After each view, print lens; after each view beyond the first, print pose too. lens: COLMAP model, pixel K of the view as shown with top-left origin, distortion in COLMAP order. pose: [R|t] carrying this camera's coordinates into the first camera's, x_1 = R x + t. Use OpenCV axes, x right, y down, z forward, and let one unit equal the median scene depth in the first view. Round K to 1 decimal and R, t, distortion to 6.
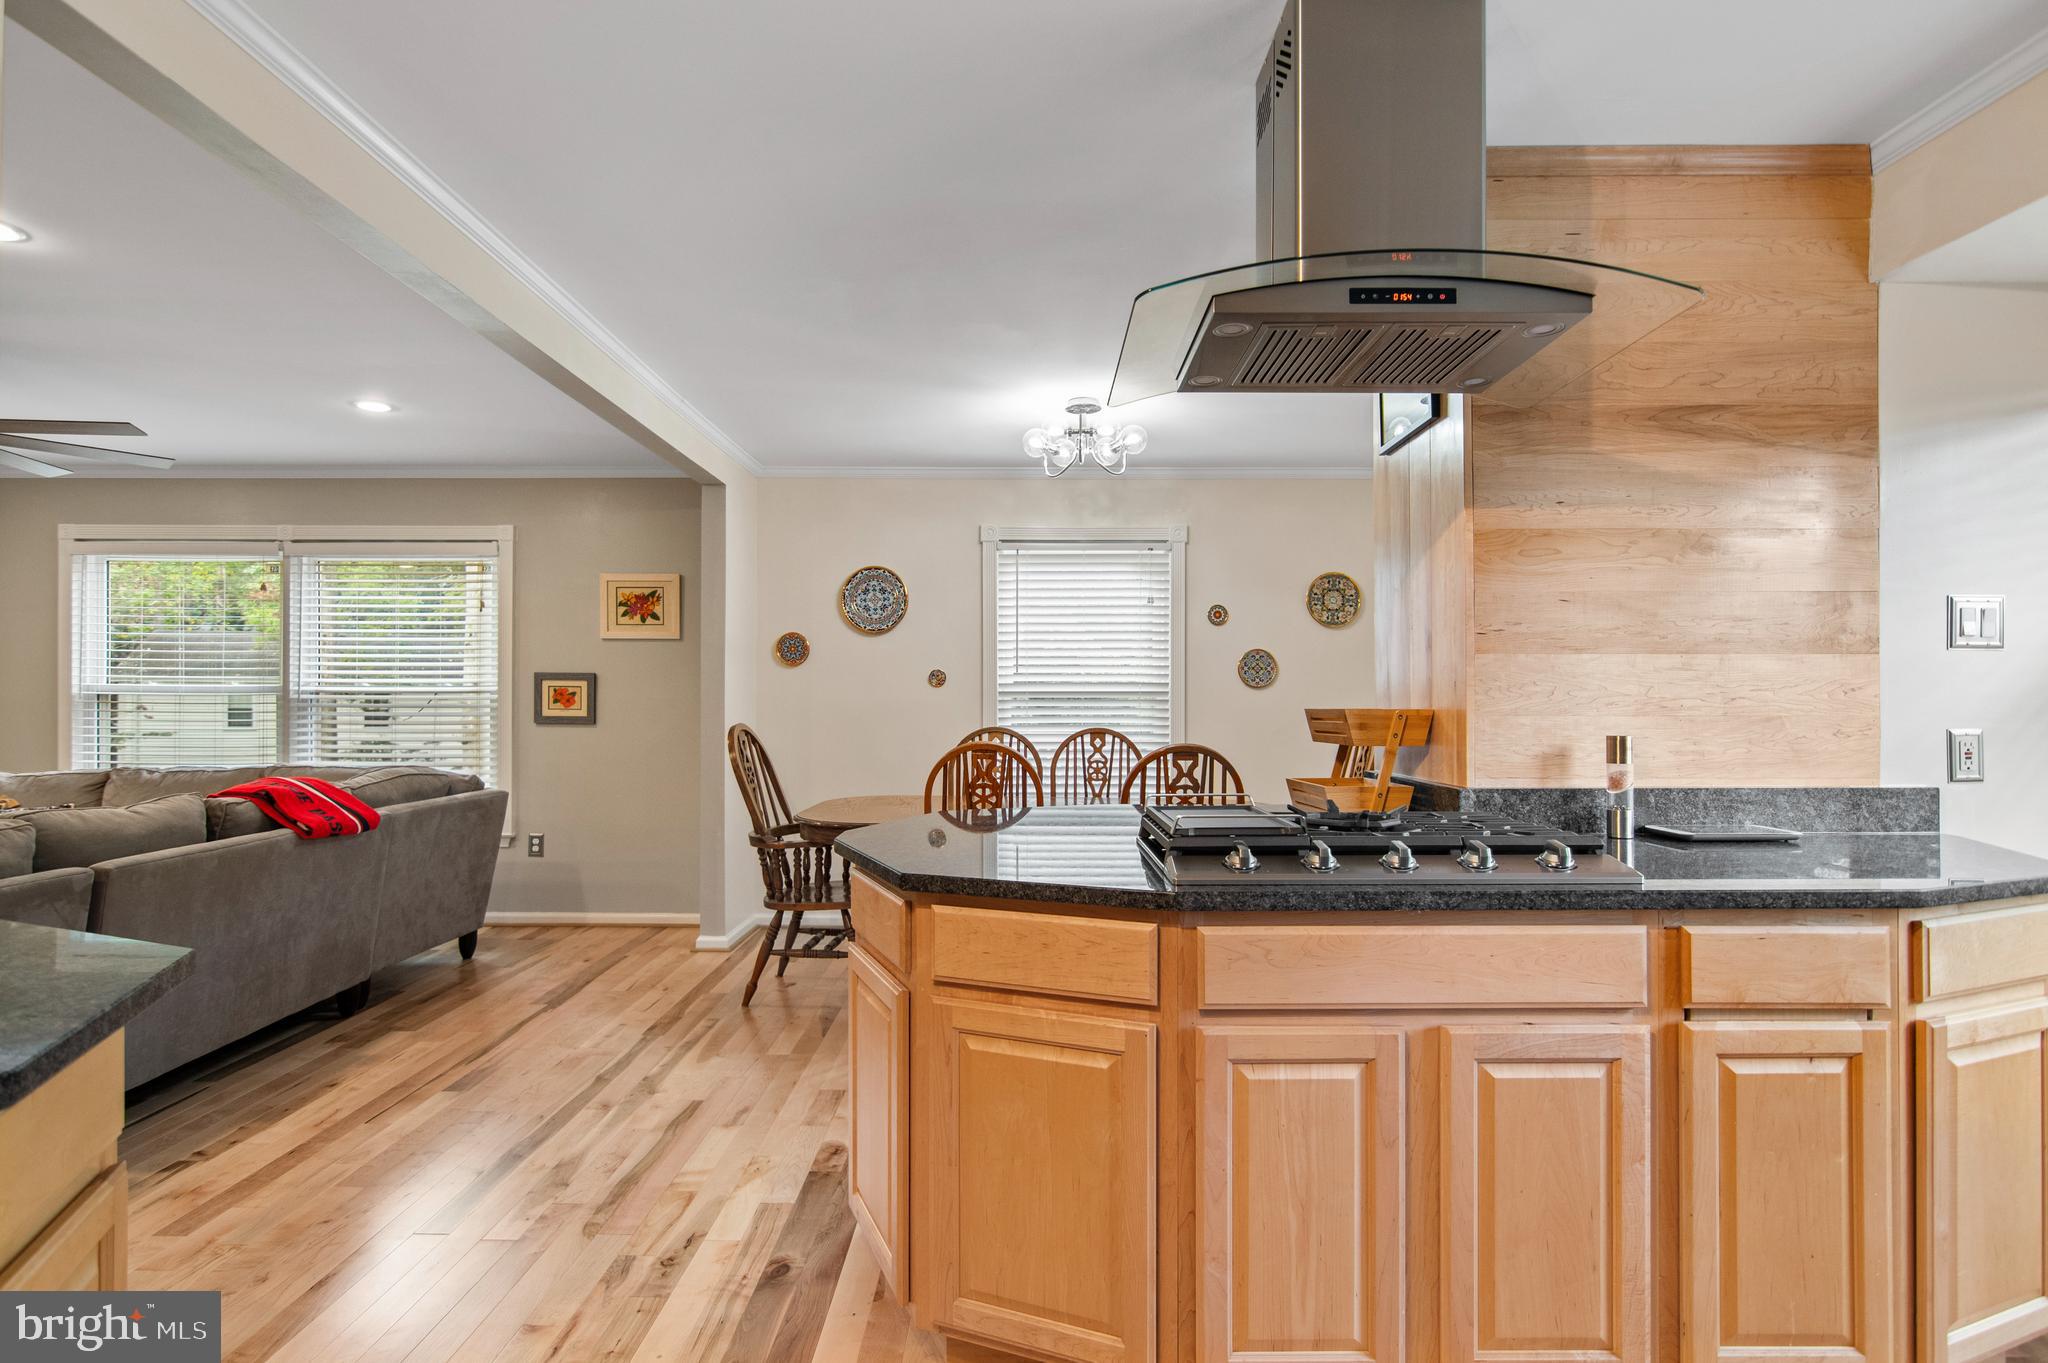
lens RADIAL K [[1010.9, 0, 1021.4], [0, 1010.9, 690.6], [0, 0, 1]] dist [0.000837, -0.000054]
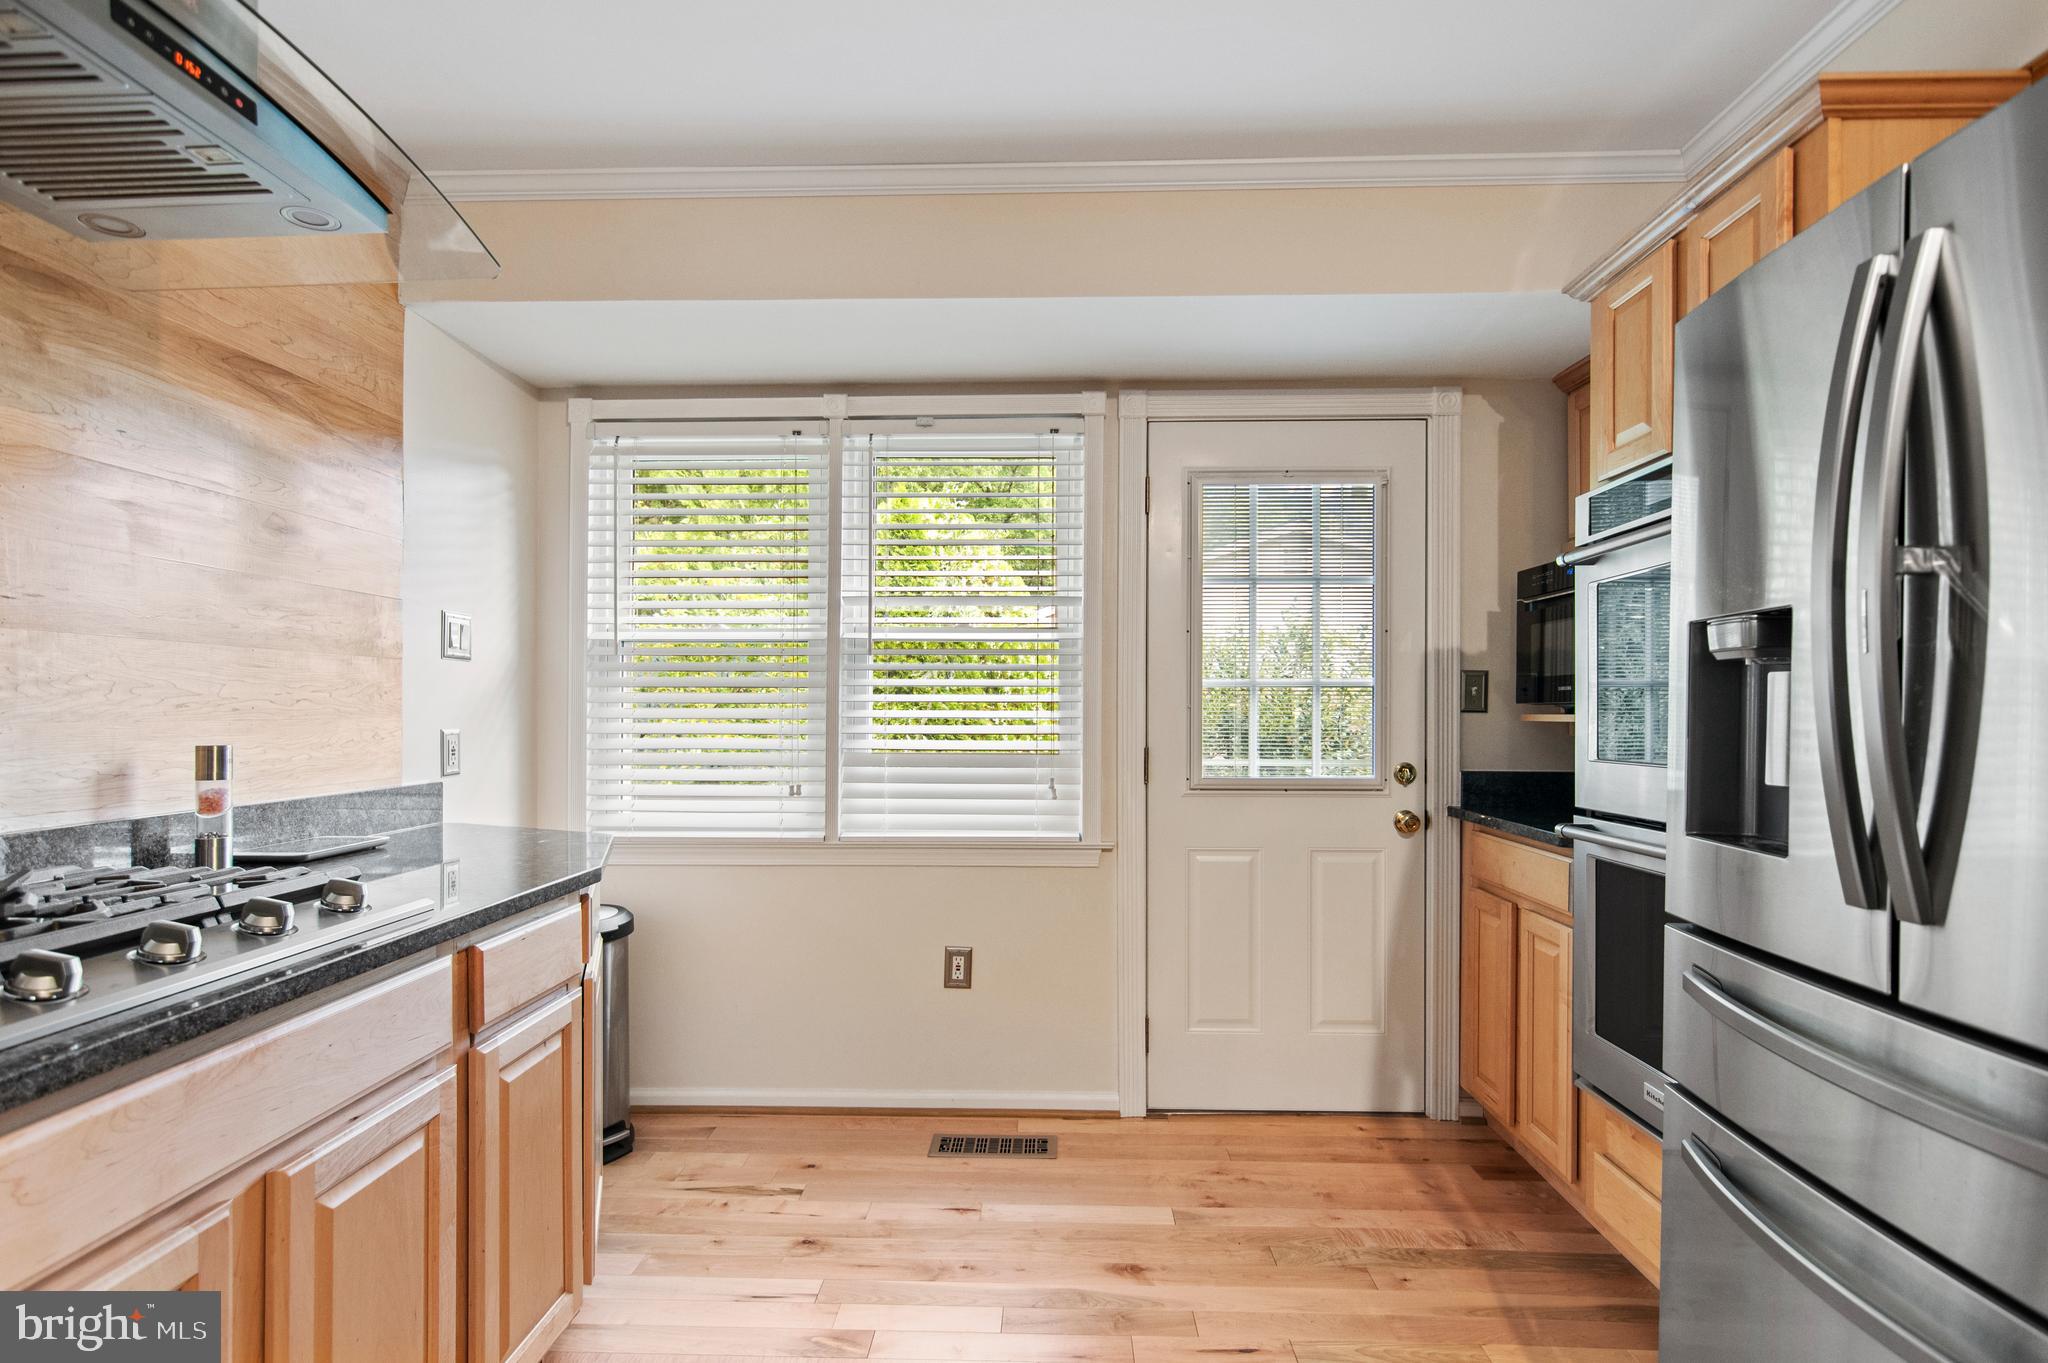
lens RADIAL K [[999.9, 0, 1015.2], [0, 999.9, 697.6], [0, 0, 1]] dist [-0.006650, 0.000423]
pose [[0.039197, 0.011984, 0.999160, -0.104046], [-0.011914, 0.999863, -0.011525, 0.005339], [-0.999160, -0.011452, 0.039335, 0.206171]]
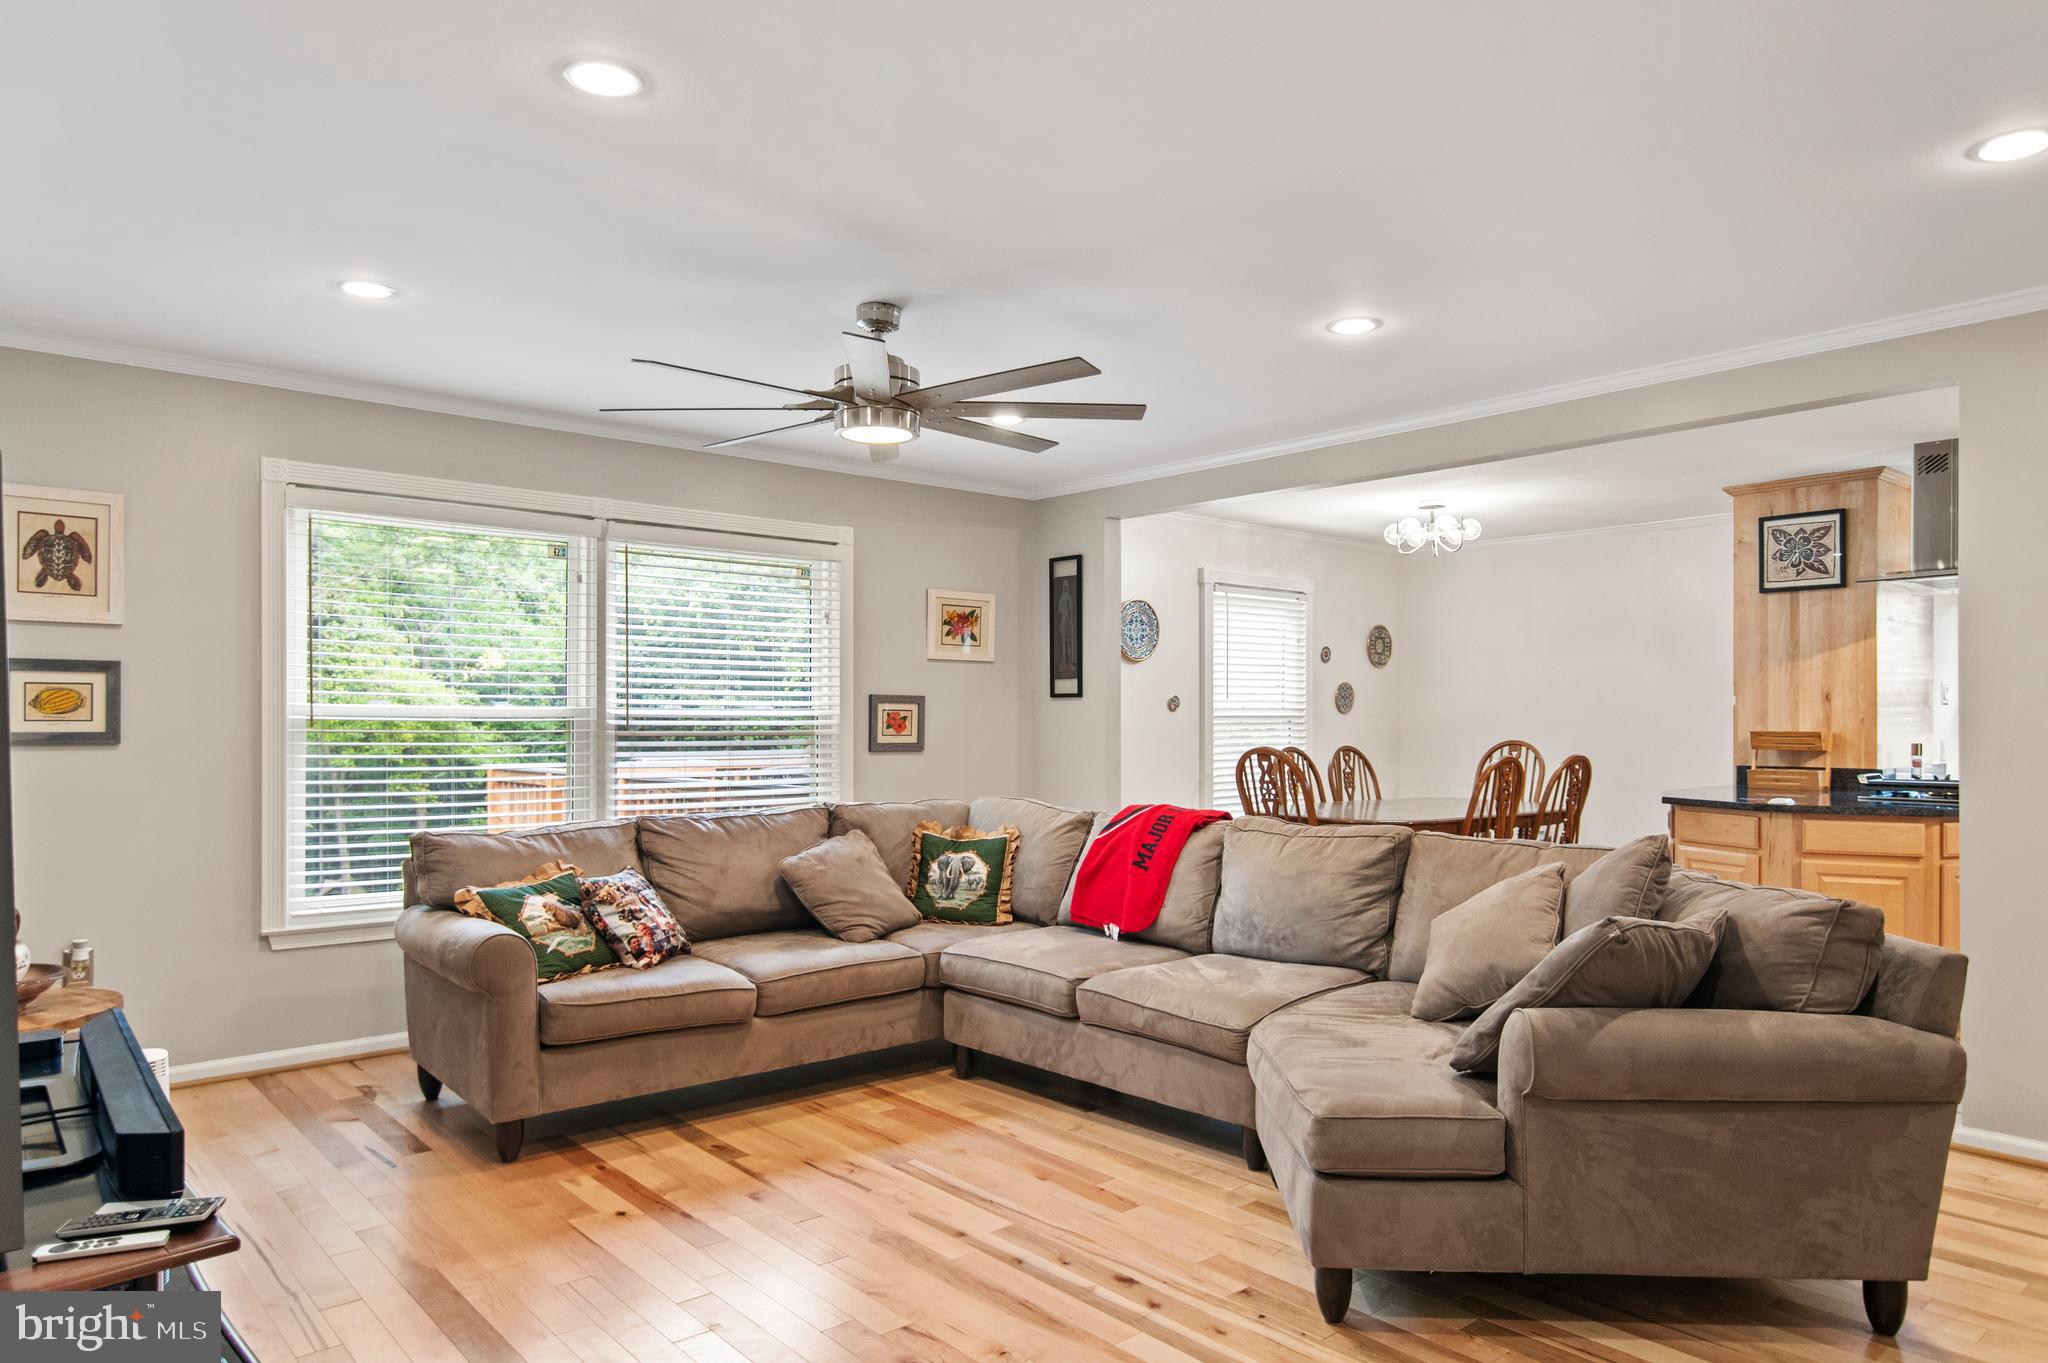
lens RADIAL K [[1305.7, 0, 1033.1], [0, 1305.7, 700.9], [0, 0, 1]] dist [0.022333, -0.000833]
pose [[0.746393, 0.008835, 0.665447, -1.148987], [-0.005382, 0.999959, -0.007239, -0.004899], [-0.665484, 0.001822, 0.746410, 0.046632]]
